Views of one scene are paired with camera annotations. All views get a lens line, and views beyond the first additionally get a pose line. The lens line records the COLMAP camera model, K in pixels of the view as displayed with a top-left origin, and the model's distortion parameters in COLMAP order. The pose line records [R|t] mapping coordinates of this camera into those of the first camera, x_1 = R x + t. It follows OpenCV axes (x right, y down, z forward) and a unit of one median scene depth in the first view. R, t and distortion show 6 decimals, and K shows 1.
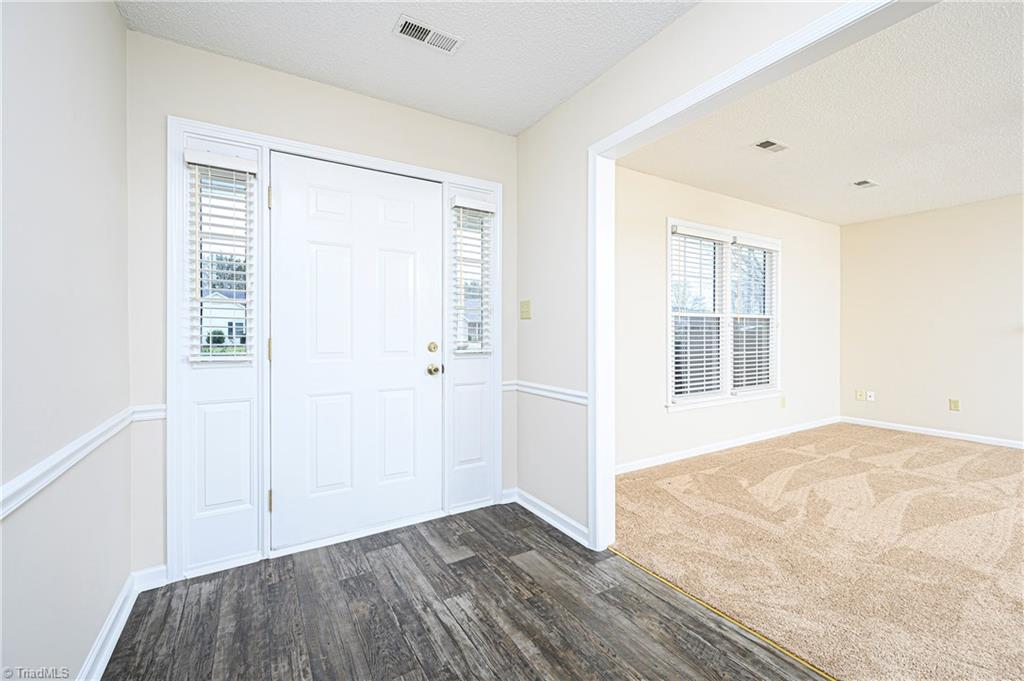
lens RADIAL K [[409.7, 0, 509.9], [0, 409.7, 336.2], [0, 0, 1]] dist [0.001190, 0.000045]
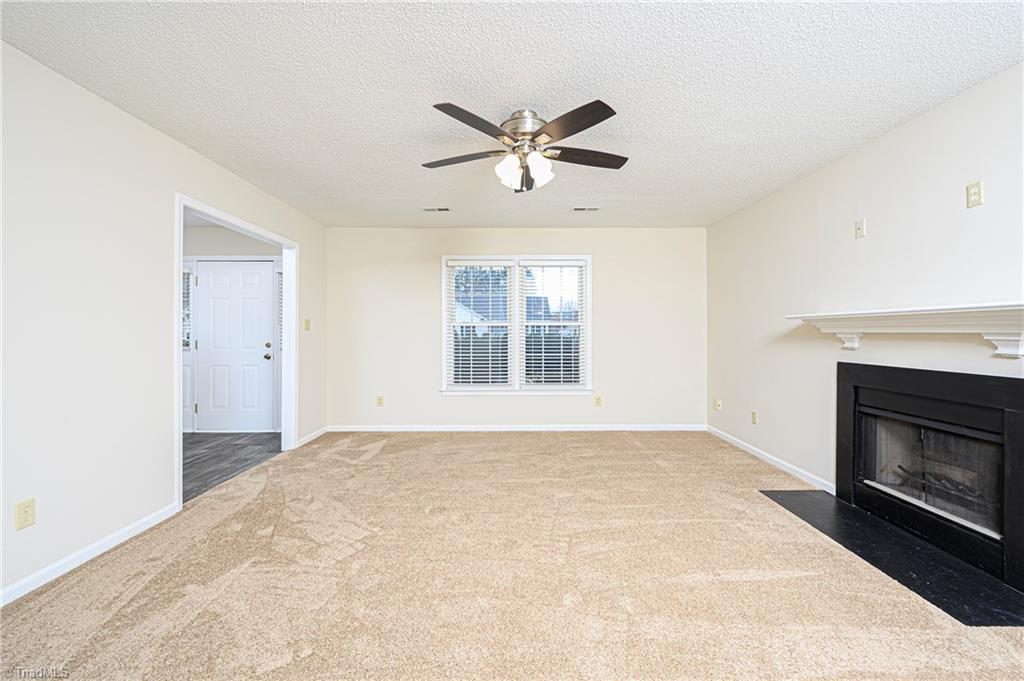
lens RADIAL K [[409.7, 0, 509.9], [0, 409.7, 336.2], [0, 0, 1]] dist [0.001190, 0.000045]
pose [[0.865176, 0.004184, -0.501451, 1.281536], [-0.005591, 0.999984, -0.001302, -0.012981], [0.501438, 0.003930, 0.865185, -0.085185]]
